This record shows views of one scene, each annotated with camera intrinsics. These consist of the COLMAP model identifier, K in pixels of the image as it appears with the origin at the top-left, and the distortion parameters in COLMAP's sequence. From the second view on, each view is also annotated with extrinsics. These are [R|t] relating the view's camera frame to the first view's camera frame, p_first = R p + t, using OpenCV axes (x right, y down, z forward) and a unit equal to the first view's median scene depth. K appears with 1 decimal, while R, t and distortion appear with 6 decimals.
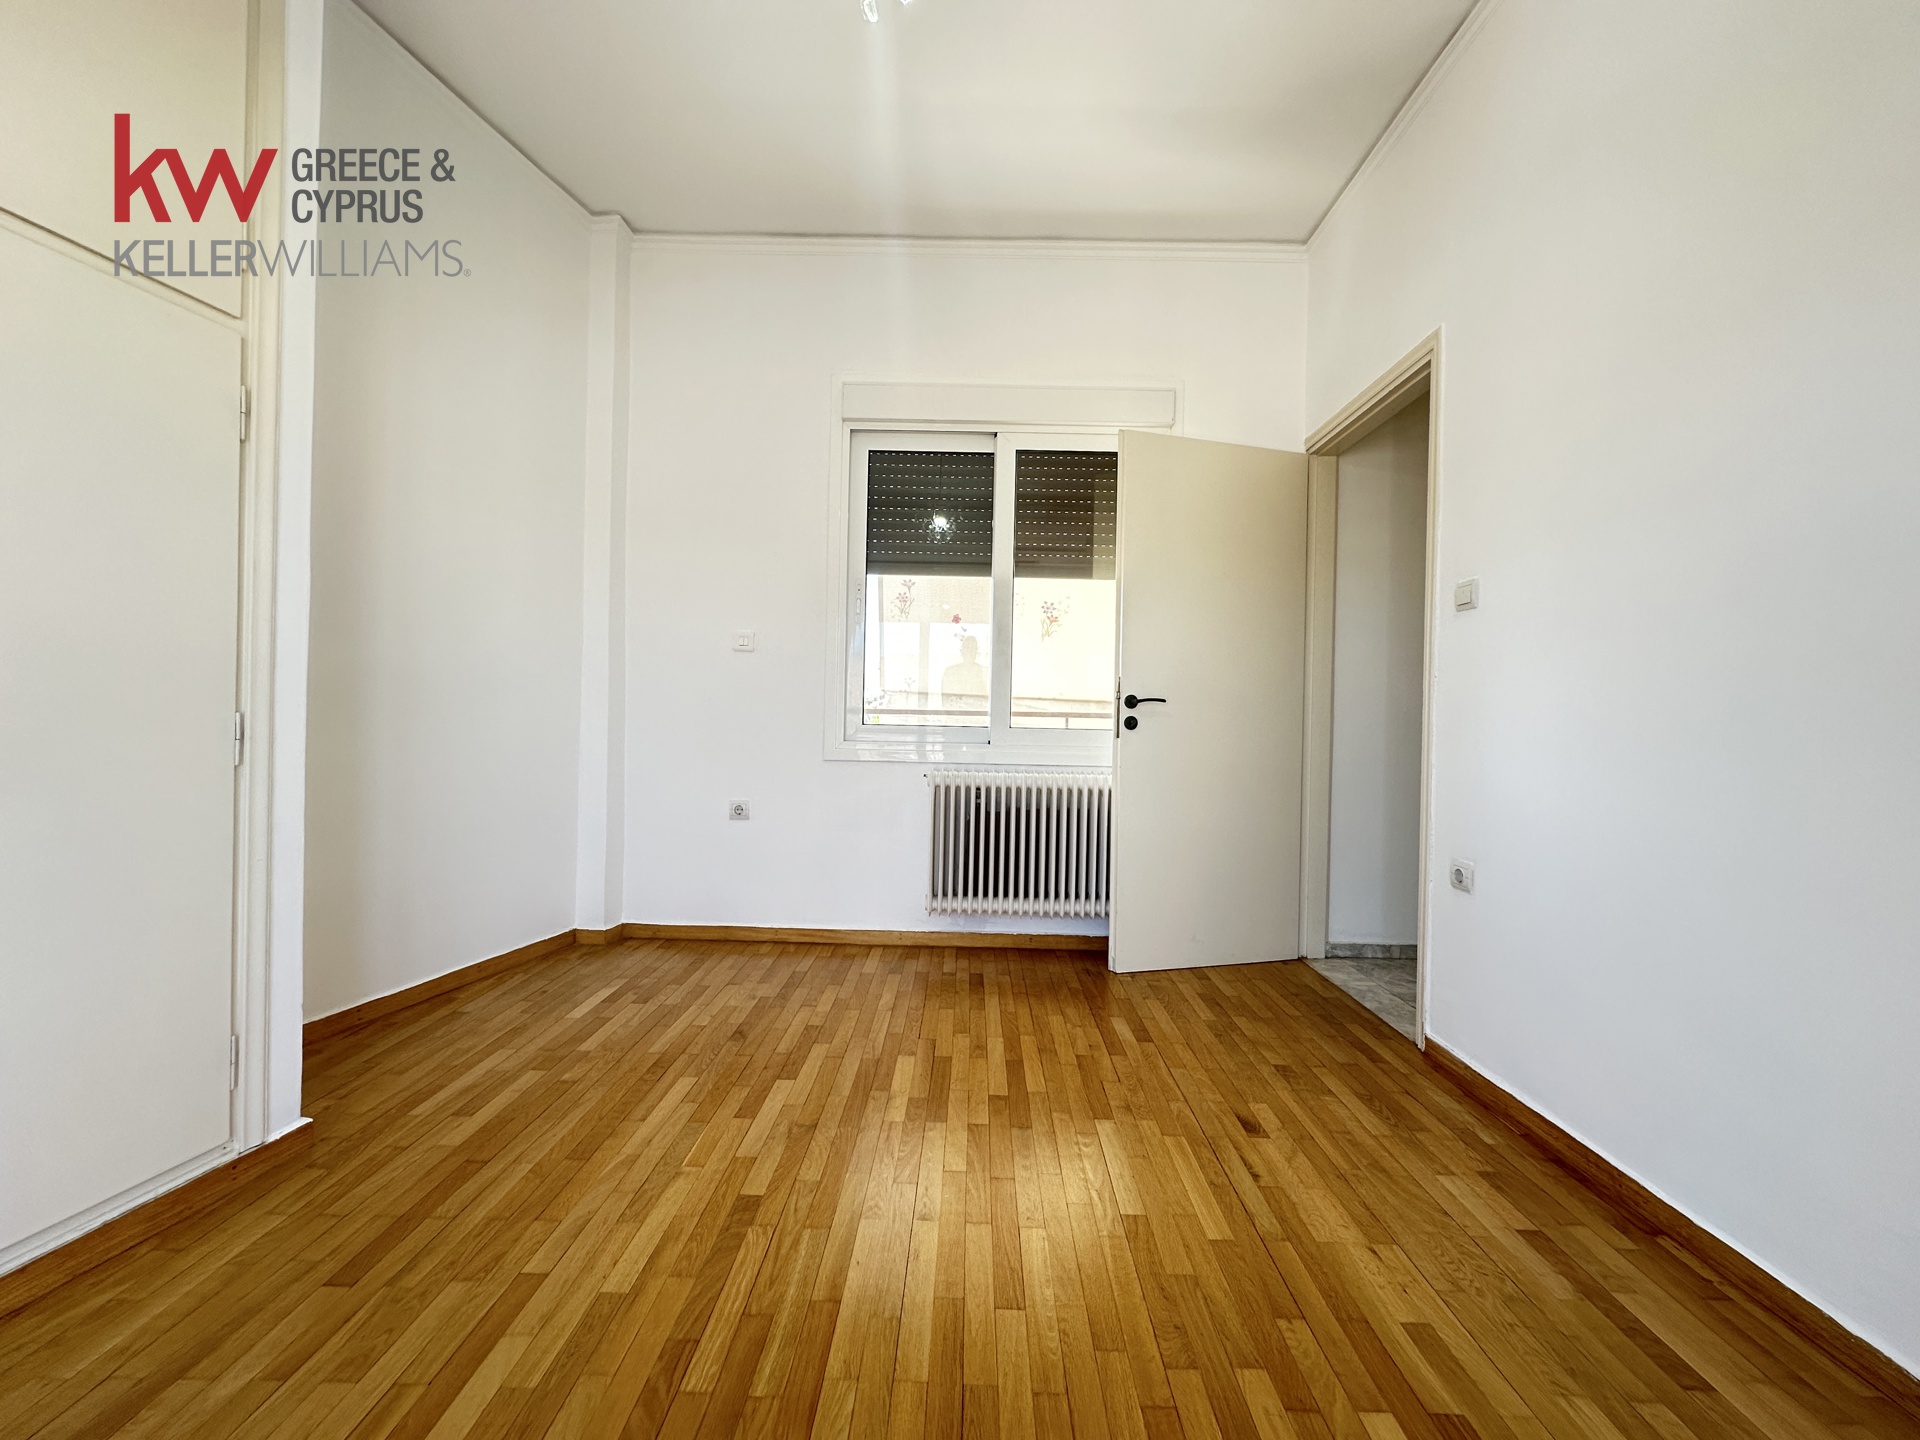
lens RADIAL K [[768.0, 0, 965.1], [0, 768.0, 717.9], [0, 0, 1]] dist [0.002129, 0.000261]
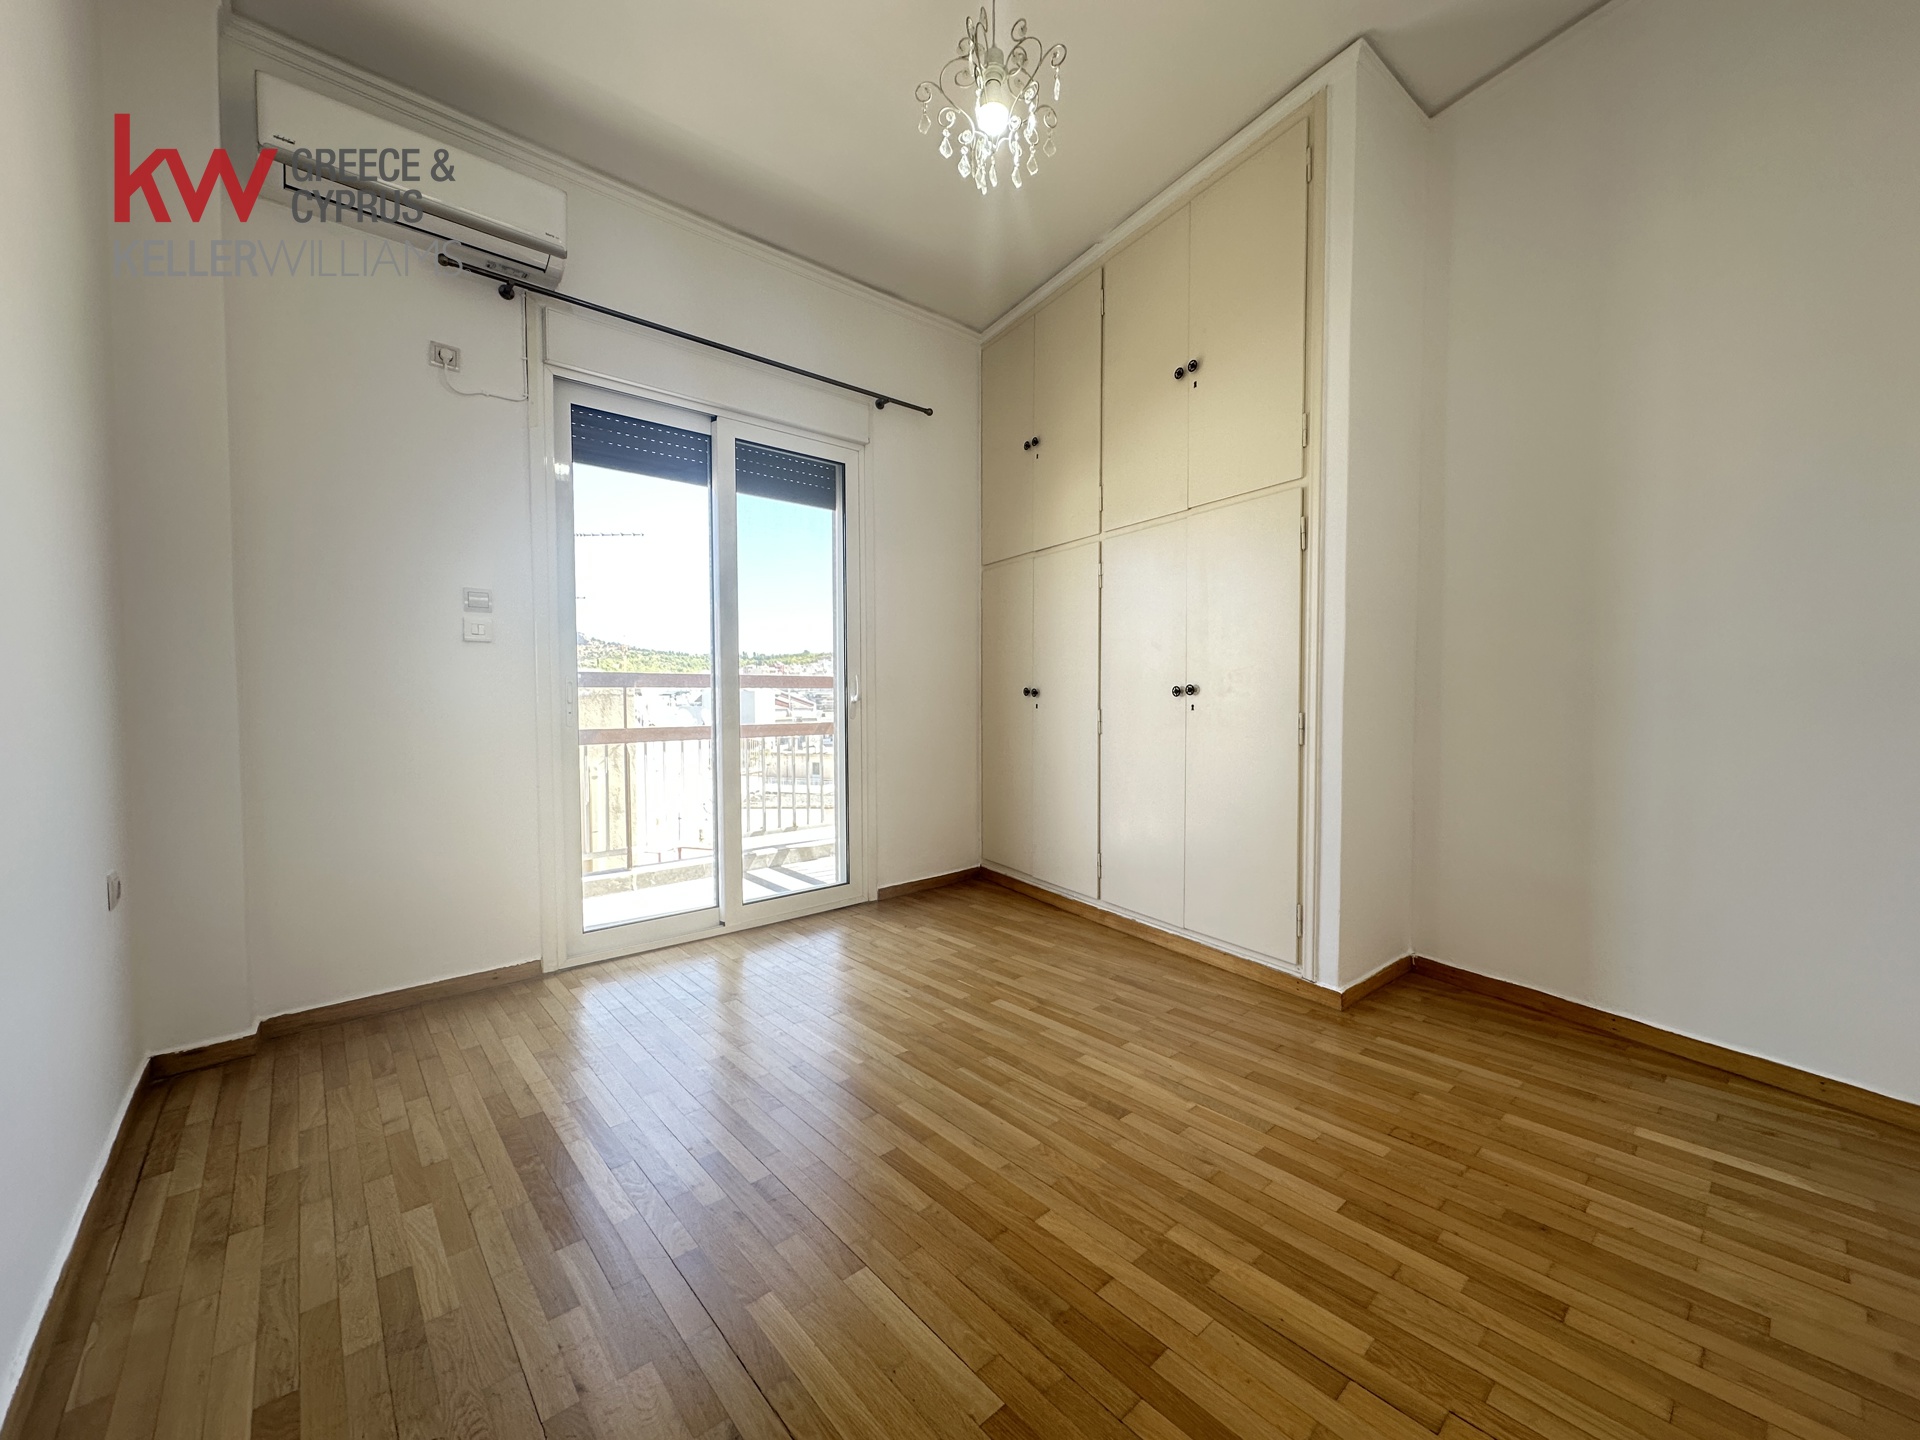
lens RADIAL K [[768.0, 0, 961.4], [0, 768.0, 721.8], [0, 0, 1]] dist [0.002129, 0.000261]
pose [[-0.742781, 0.006346, -0.669505, 0.547368], [-0.011230, 0.999696, 0.021935, -0.012841], [0.669441, 0.023811, -0.742484, 1.314196]]
